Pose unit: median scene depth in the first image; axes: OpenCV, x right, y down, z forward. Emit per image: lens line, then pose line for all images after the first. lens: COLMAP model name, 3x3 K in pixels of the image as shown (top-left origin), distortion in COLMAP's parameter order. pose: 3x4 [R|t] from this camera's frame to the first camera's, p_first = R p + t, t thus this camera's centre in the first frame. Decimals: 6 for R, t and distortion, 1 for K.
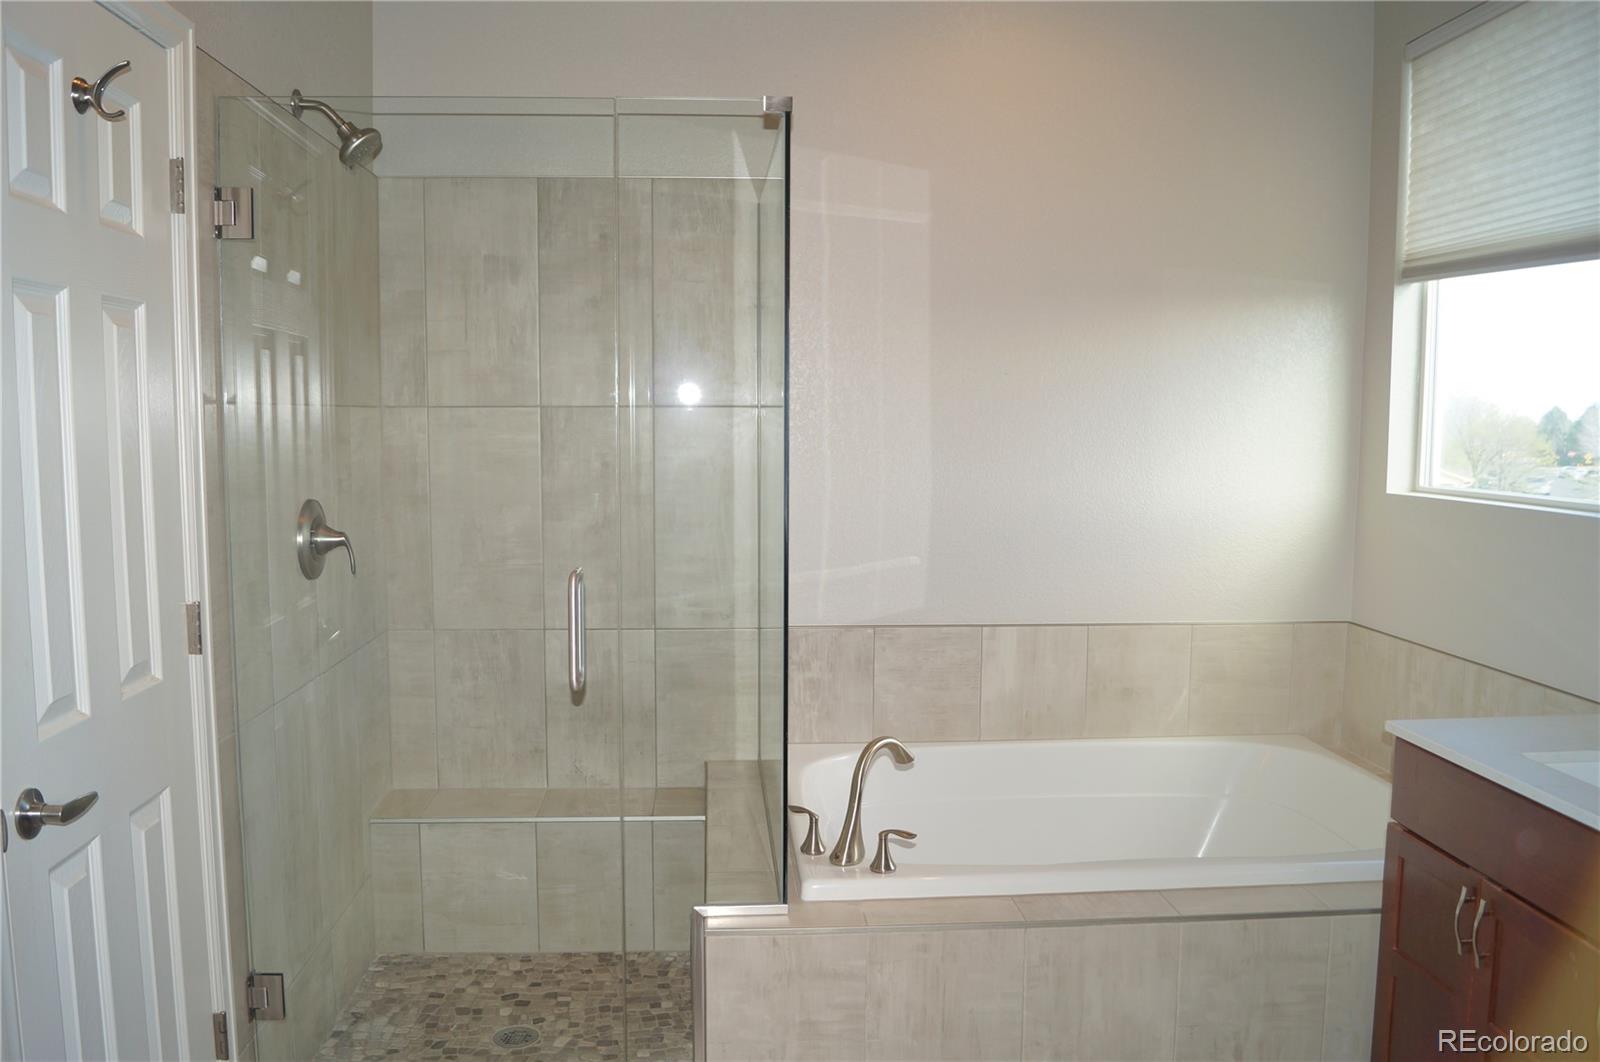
lens RADIAL K [[1246.6, 0, 792.2], [0, 1246.6, 531.5], [0, 0, 1]] dist [-0.094645, 0.025017]
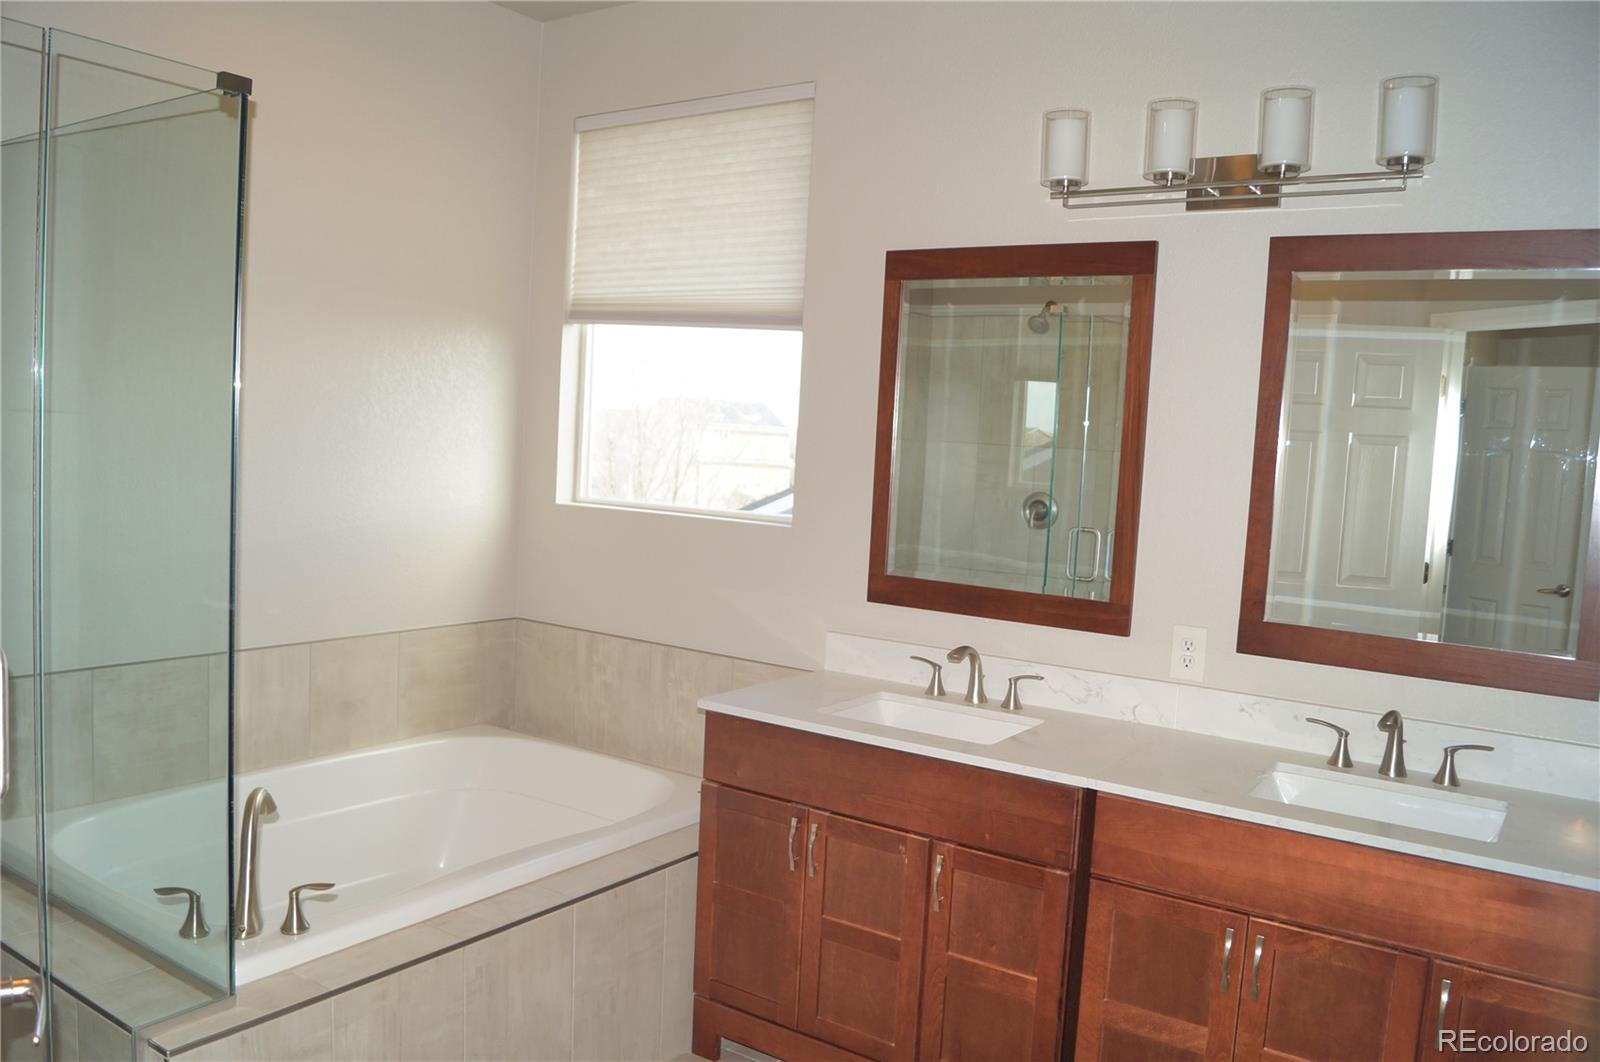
lens RADIAL K [[1246.6, 0, 740.6], [0, 1246.6, 536.8], [0, 0, 1]] dist [-0.094645, 0.025017]
pose [[0.621361, -0.035184, 0.782734, -0.359541], [0.021507, 0.999381, 0.027849, -0.032667], [-0.783229, -0.000470, 0.621733, 0.148033]]
